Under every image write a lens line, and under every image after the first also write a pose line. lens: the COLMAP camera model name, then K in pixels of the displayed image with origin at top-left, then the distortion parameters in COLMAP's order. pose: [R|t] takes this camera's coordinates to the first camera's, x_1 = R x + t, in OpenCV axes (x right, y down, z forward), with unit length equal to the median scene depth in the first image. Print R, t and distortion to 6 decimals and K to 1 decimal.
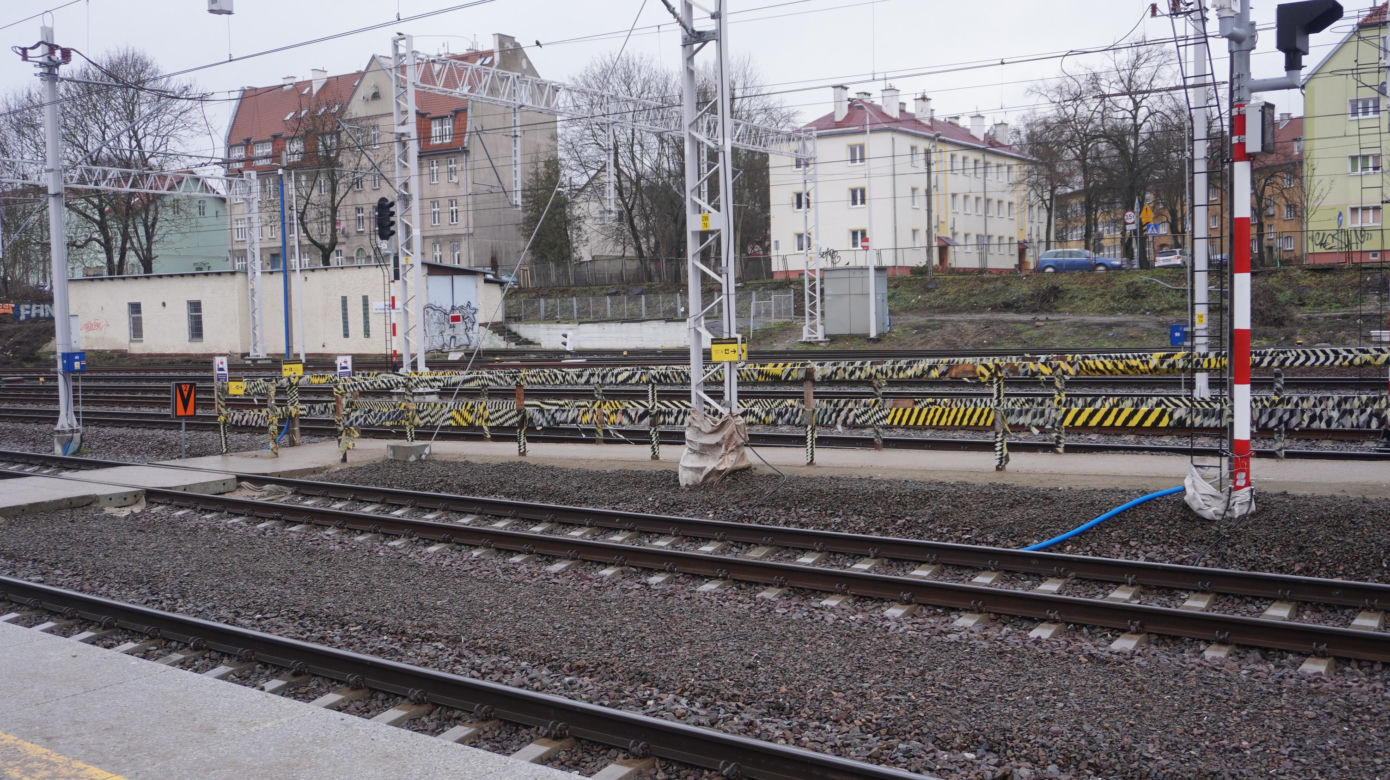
lens RADIAL K [[1302.9, 0, 742.3], [0, 1302.9, 447.9], [0, 0, 1]] dist [-0.004961, -0.005800]
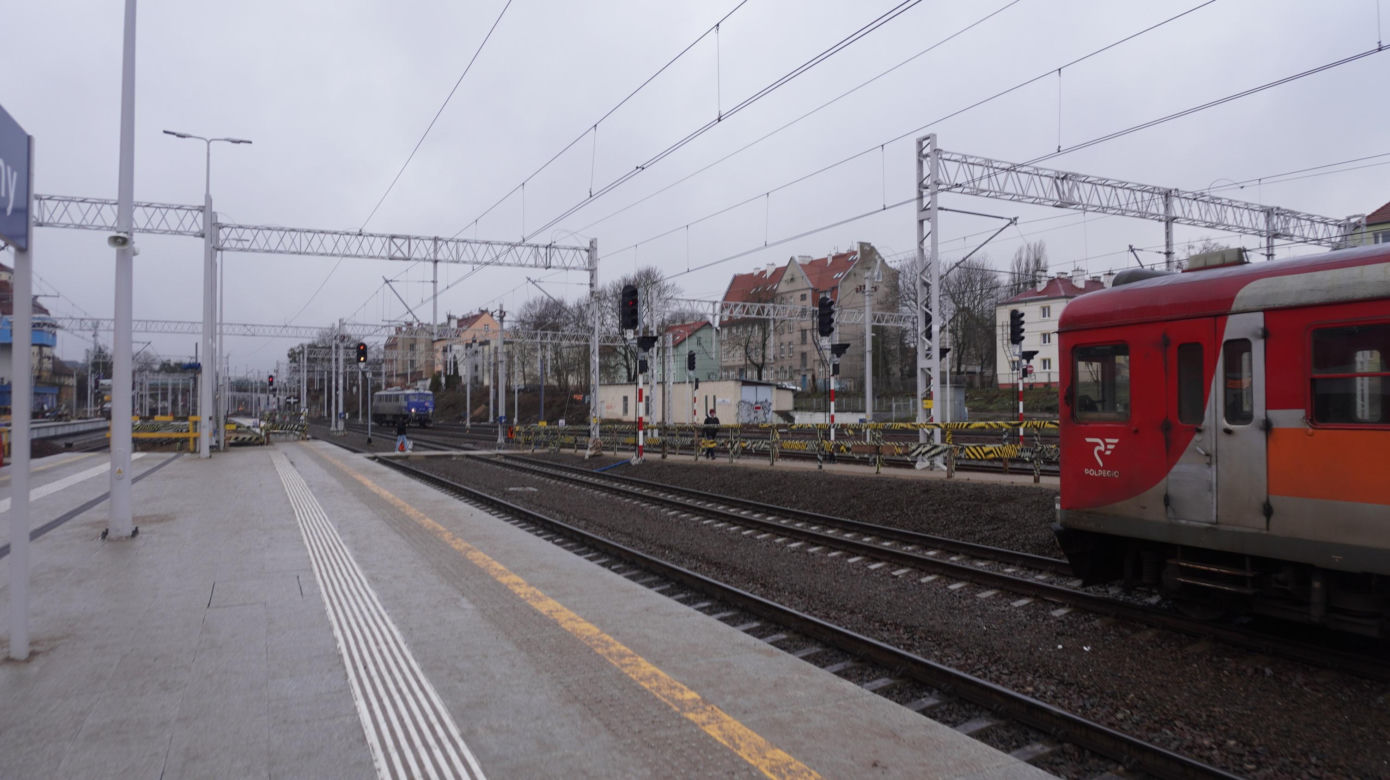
lens RADIAL K [[938.1, 0, 695.2], [0, 938.1, 383.8], [0, 0, 1]] dist [-0.044543, 0.032590]
pose [[0.881752, 0.013989, -0.471507, 0.235587], [-0.072165, 0.991794, -0.105529, 0.011597], [0.466161, 0.127076, 0.875526, -0.170424]]
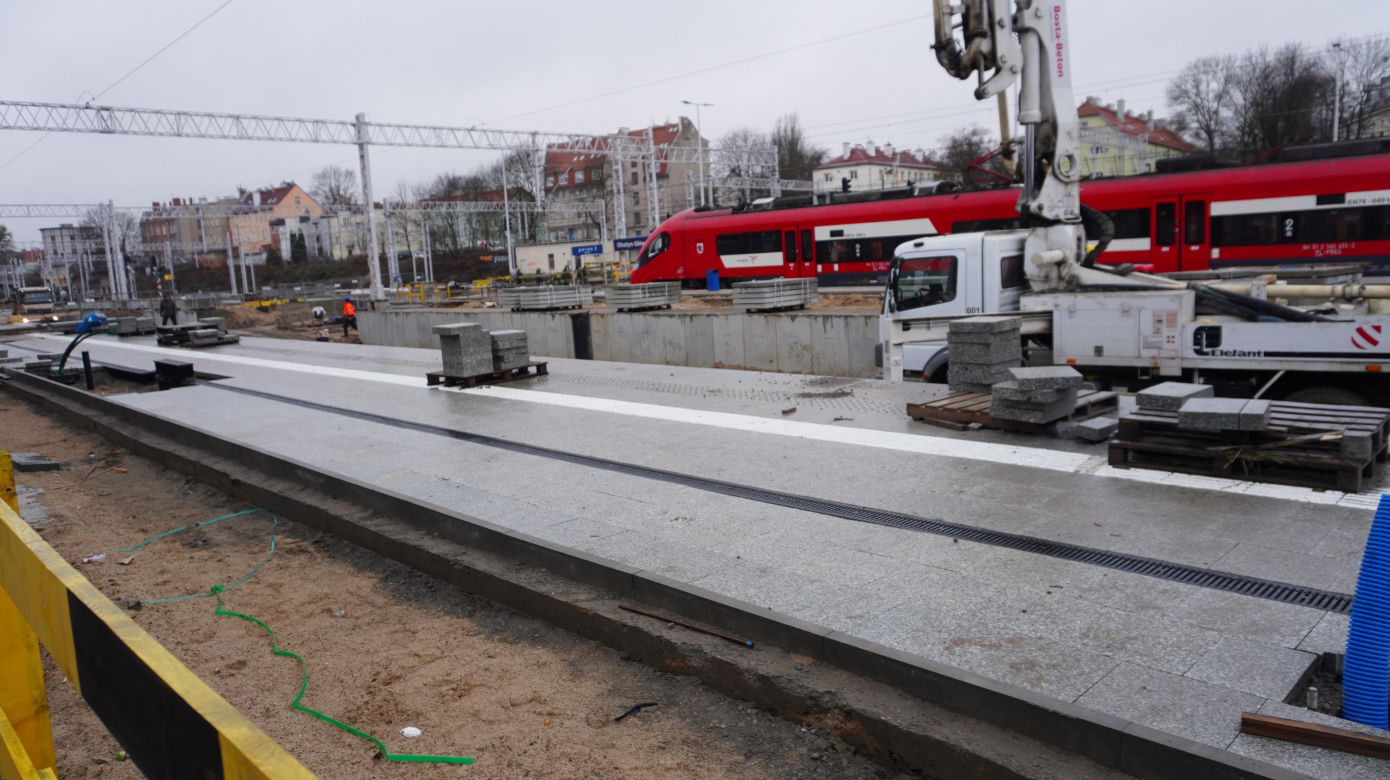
lens RADIAL K [[934.3, 0, 695.7], [0, 934.3, 385.1], [0, 0, 1]] dist [-0.063412, 0.041548]
pose [[0.990676, -0.010735, -0.135815, 0.032451], [0.015729, 0.999237, 0.035754, 0.056336], [0.135327, -0.037557, 0.990089, -0.521637]]
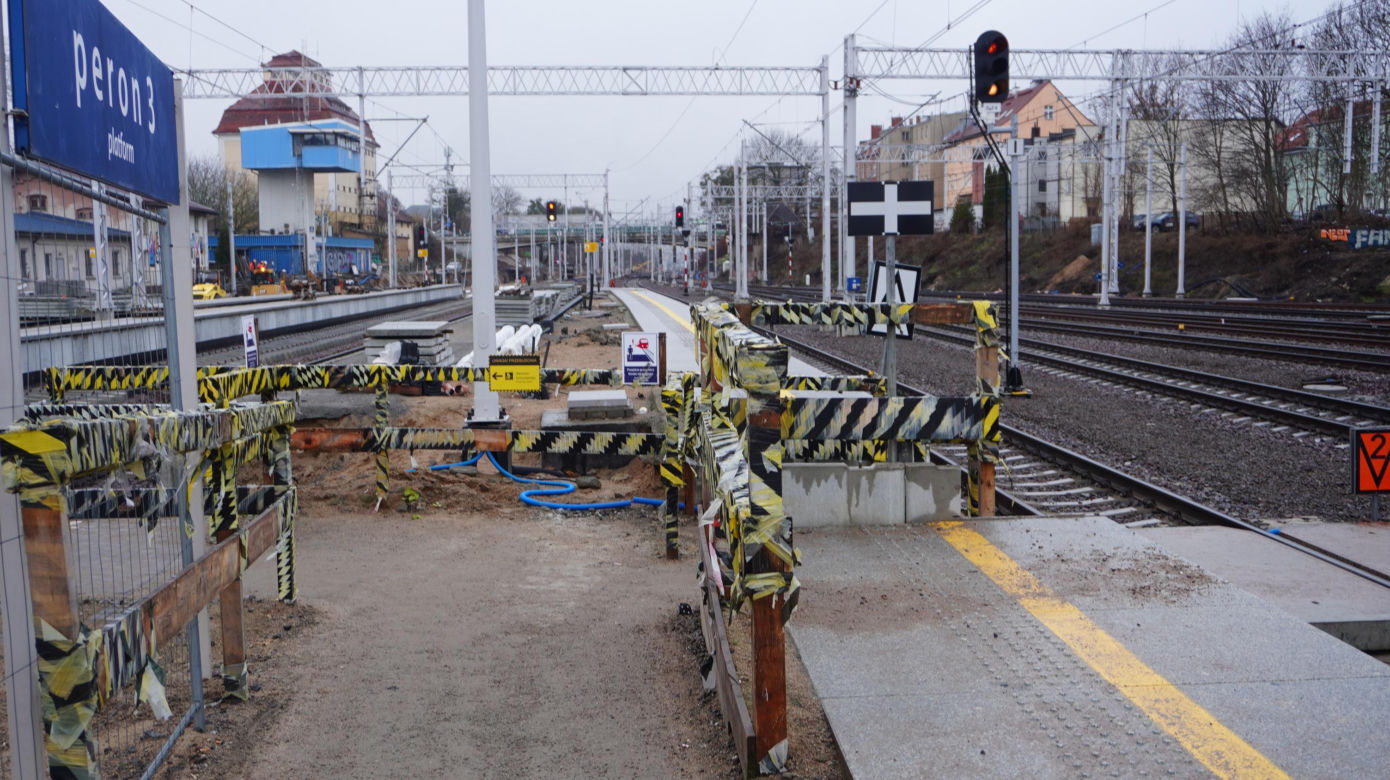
lens RADIAL K [[1395.2, 0, 695.0], [0, 1395.2, 390.0], [0, 0, 1]] dist [-0.001880, 0.003471]
pose [[0.618313, 0.088318, -0.780954, -0.066087], [-0.087032, 0.995249, 0.043646, -0.004263], [0.781098, 0.040981, 0.623062, 0.054577]]
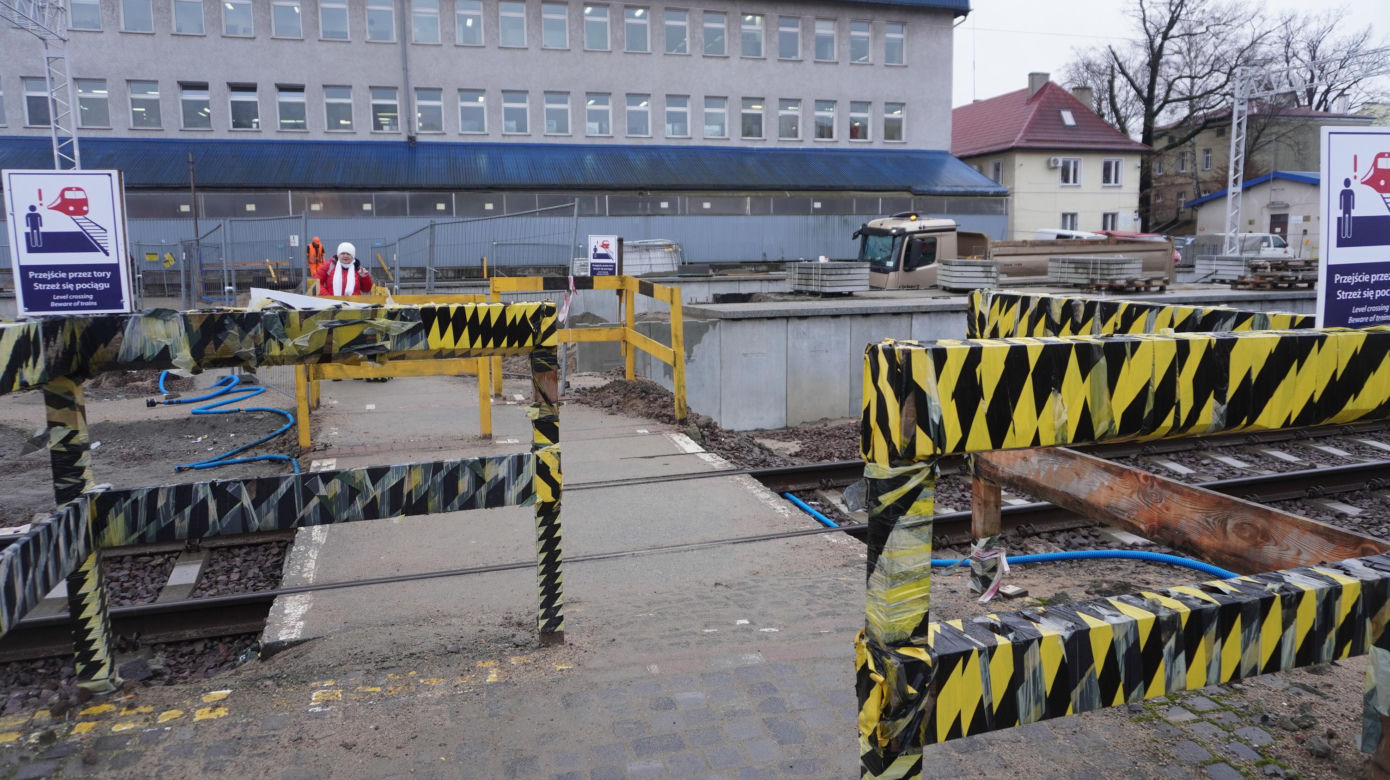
lens RADIAL K [[928.1, 0, 684.0], [0, 928.1, 387.3], [0, 0, 1]] dist [-0.046714, 0.033650]
pose [[-0.575282, 0.150197, -0.804047, -0.153999], [-0.056612, 0.973328, 0.222324, -0.000166], [0.815994, 0.173418, -0.551435, 0.096783]]
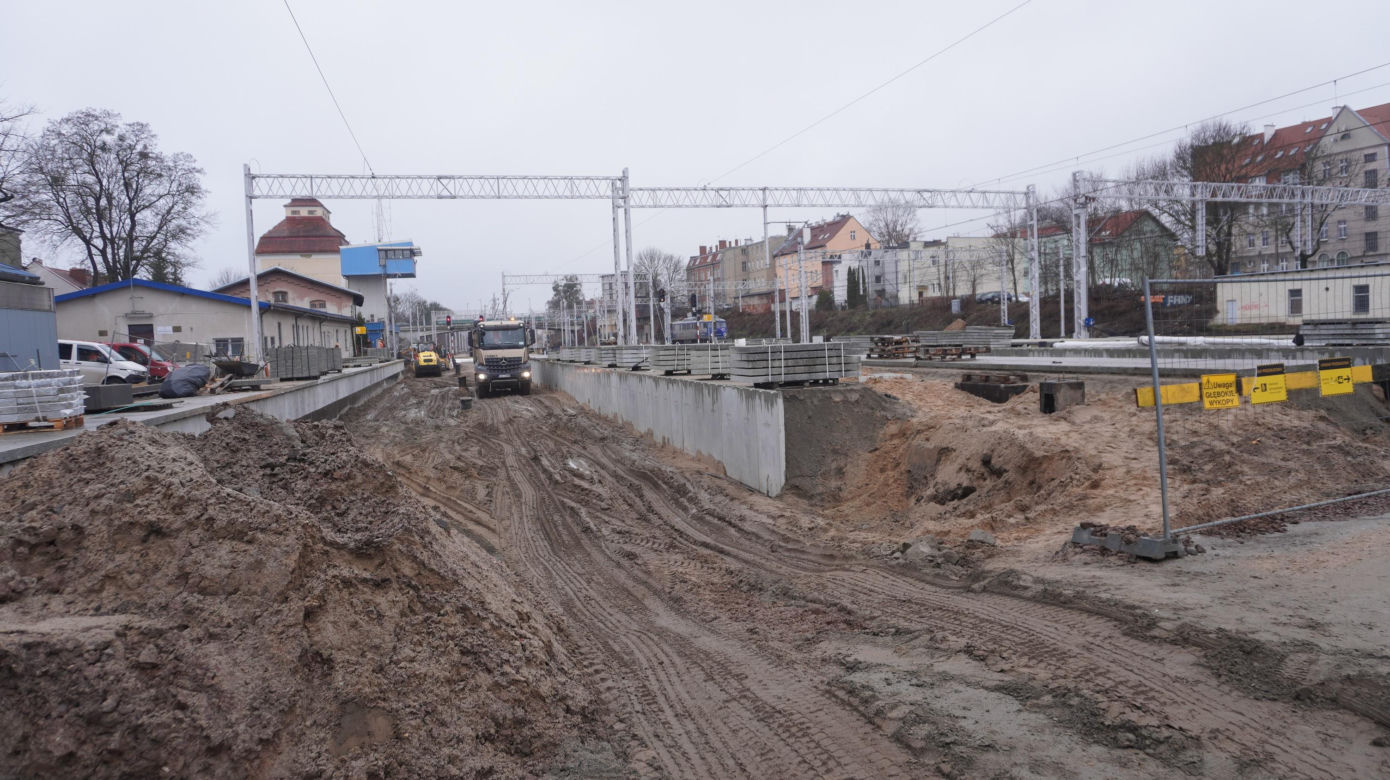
lens RADIAL K [[938.1, 0, 695.2], [0, 938.1, 383.8], [0, 0, 1]] dist [-0.044543, 0.032590]
pose [[0.785225, 0.022903, -0.618787, -0.254503], [-0.044554, 0.998815, -0.019569, 0.029180], [0.617606, 0.042936, 0.785315, -0.143911]]
